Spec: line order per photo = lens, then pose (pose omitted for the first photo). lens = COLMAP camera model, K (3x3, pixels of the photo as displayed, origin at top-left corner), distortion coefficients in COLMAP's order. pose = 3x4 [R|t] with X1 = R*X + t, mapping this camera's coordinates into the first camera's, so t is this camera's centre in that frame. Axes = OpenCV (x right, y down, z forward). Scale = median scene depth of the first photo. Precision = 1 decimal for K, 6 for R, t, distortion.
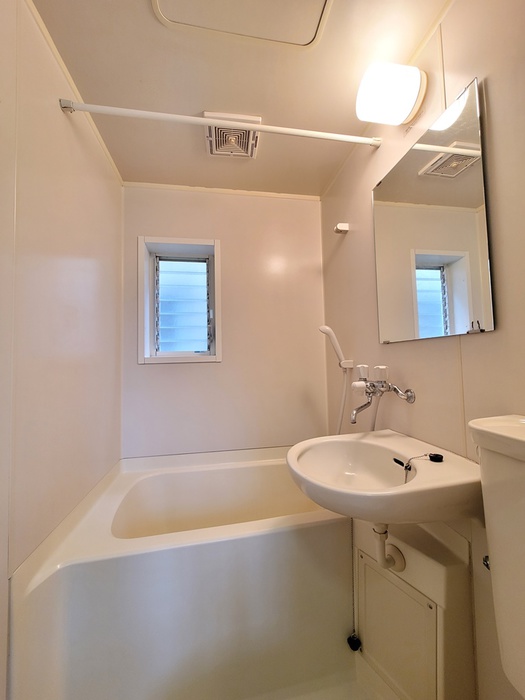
lens RADIAL K [[284.8, 0, 263.8], [0, 284.8, 348.6], [0, 0, 1]] dist [-0.004416, 0.000701]
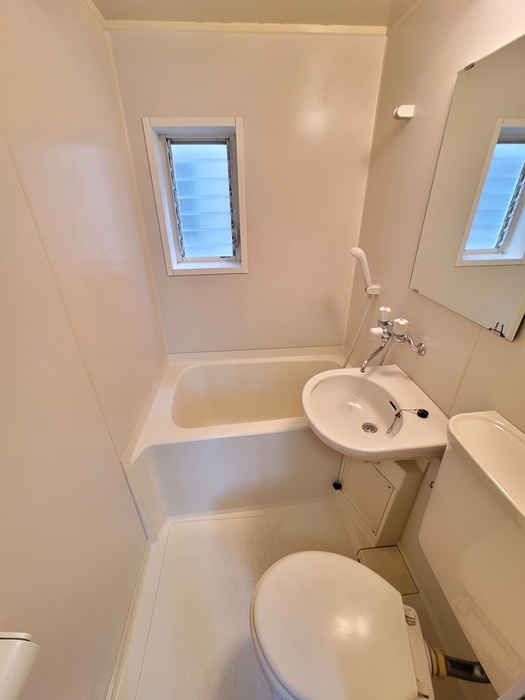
lens RADIAL K [[284.8, 0, 262.6], [0, 284.8, 350.0], [0, 0, 1]] dist [-0.004416, 0.000701]
pose [[0.995514, 0.054839, -0.077102, -0.003044], [-0.007818, 0.859793, 0.510583, -0.231711], [0.094291, -0.507690, 0.856365, 0.007794]]
